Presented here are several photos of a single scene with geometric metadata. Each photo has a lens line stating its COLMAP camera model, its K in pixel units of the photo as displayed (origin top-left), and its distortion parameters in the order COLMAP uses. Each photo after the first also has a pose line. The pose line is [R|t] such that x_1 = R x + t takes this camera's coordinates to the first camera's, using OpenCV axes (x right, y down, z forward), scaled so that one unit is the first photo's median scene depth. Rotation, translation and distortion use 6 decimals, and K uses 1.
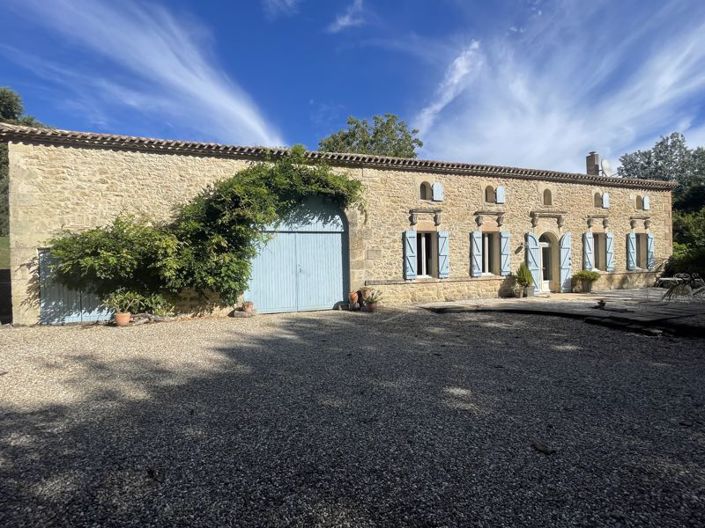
lens RADIAL K [[331.3, 0, 355.6], [0, 331.3, 261.1], [0, 0, 1]] dist [-0.003411, -0.000417]
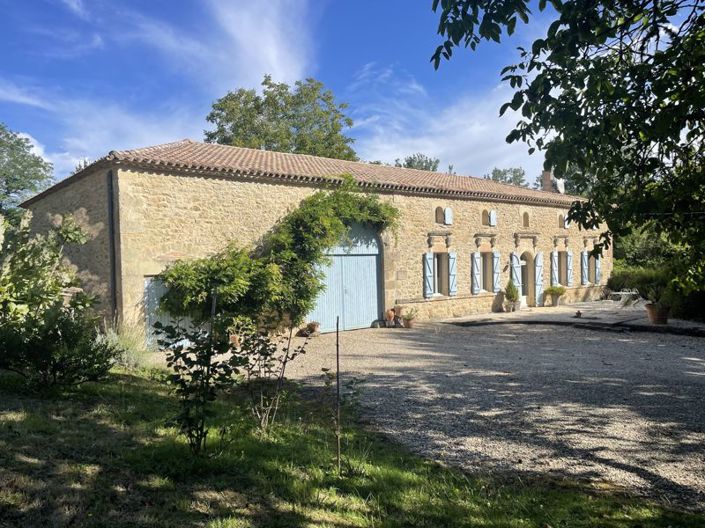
lens RADIAL K [[539.0, 0, 348.7], [0, 539.0, 269.7], [0, 0, 1]] dist [0.050095, -0.014276]
pose [[0.938612, -0.005244, 0.344936, -0.638829], [0.004075, 0.999983, 0.004116, -0.040885], [-0.344952, -0.002458, 0.938617, -0.519989]]
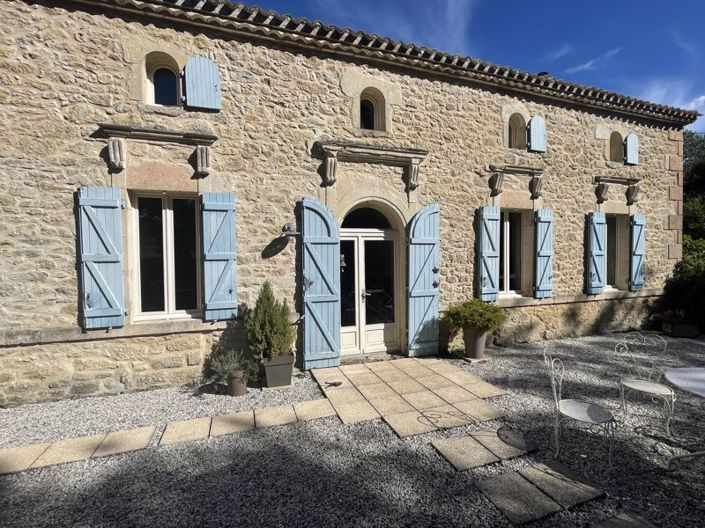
lens RADIAL K [[331.3, 0, 351.7], [0, 331.3, 254.0], [0, 0, 1]] dist [-0.003411, -0.000417]
pose [[0.999751, 0.019048, 0.011663, 0.601460], [-0.019231, 0.999691, 0.015781, -0.035407], [-0.011359, -0.016002, 0.999807, 0.669358]]
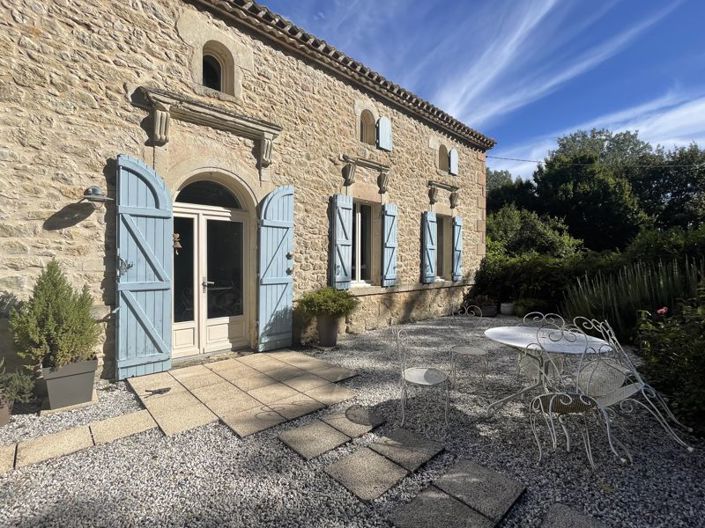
lens RADIAL K [[331.3, 0, 349.8], [0, 331.3, 257.2], [0, 0, 1]] dist [-0.003411, -0.000417]
pose [[0.911705, 0.031238, 0.409657, 0.618589], [-0.027321, 0.999508, -0.015412, -0.003130], [-0.409937, 0.002859, 0.912109, 0.701501]]
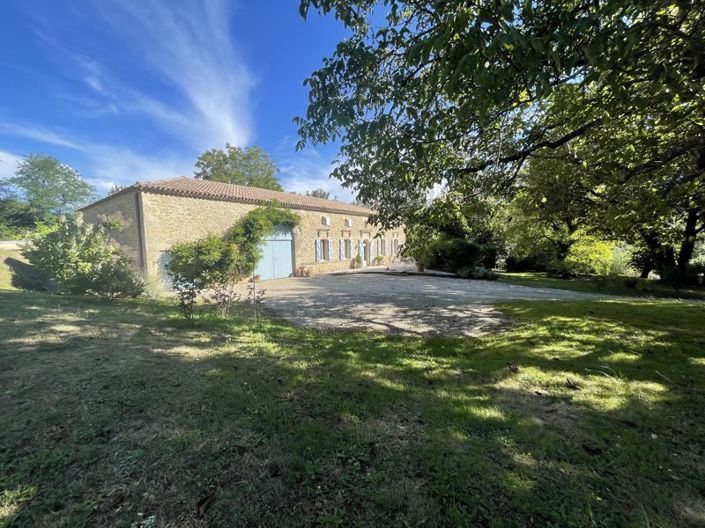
lens RADIAL K [[283.8, 0, 349.1], [0, 283.8, 262.4], [0, 0, 1]] dist [-0.004067, -0.000190]
pose [[0.835441, -0.033910, 0.548534, -0.637808], [0.008266, 0.998757, 0.049153, -0.028042], [-0.549519, -0.036530, 0.834682, -0.613661]]
